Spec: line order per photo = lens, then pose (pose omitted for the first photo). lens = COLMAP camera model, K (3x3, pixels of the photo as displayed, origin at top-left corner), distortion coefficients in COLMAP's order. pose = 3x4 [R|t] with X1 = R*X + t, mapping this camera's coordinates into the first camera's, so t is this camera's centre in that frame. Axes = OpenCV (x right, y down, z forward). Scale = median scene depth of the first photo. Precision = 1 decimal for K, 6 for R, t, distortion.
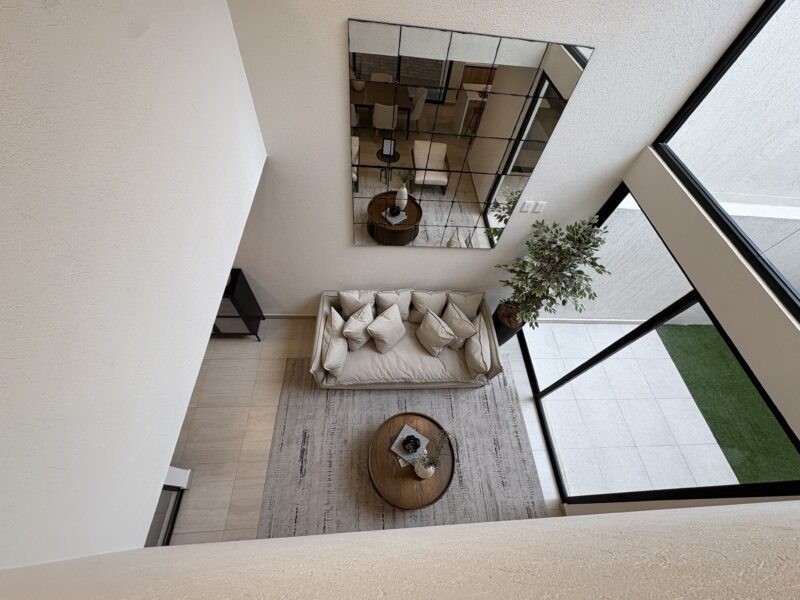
lens RADIAL K [[318.3, 0, 401.1], [0, 318.3, 301.9], [0, 0, 1]] dist [0.009222, -0.000050]
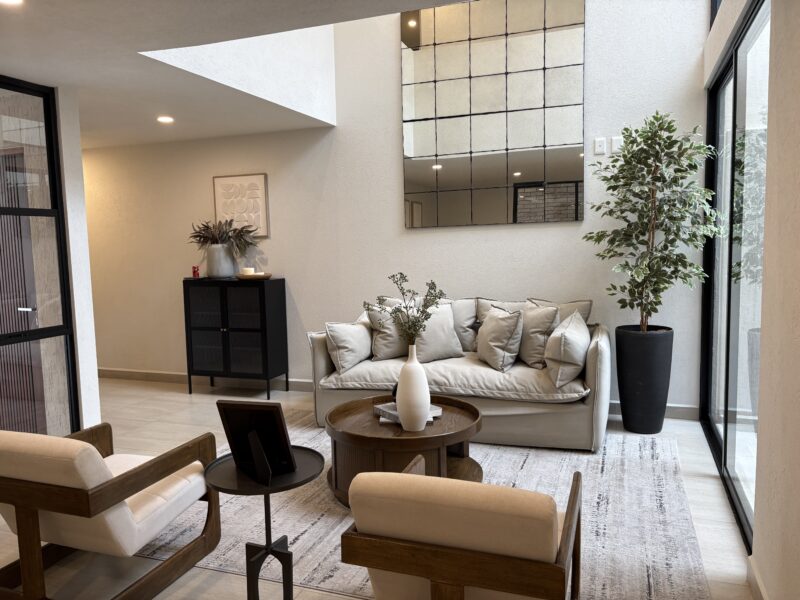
lens RADIAL K [[605.5, 0, 401.3], [0, 605.5, 299.8], [0, 0, 1]] dist [0.040321, -0.024124]
pose [[0.914395, -0.087581, -0.395237, 0.389493], [-0.255952, 0.631337, -0.732053, 0.939113], [0.313642, 0.770547, 0.554874, 0.202819]]
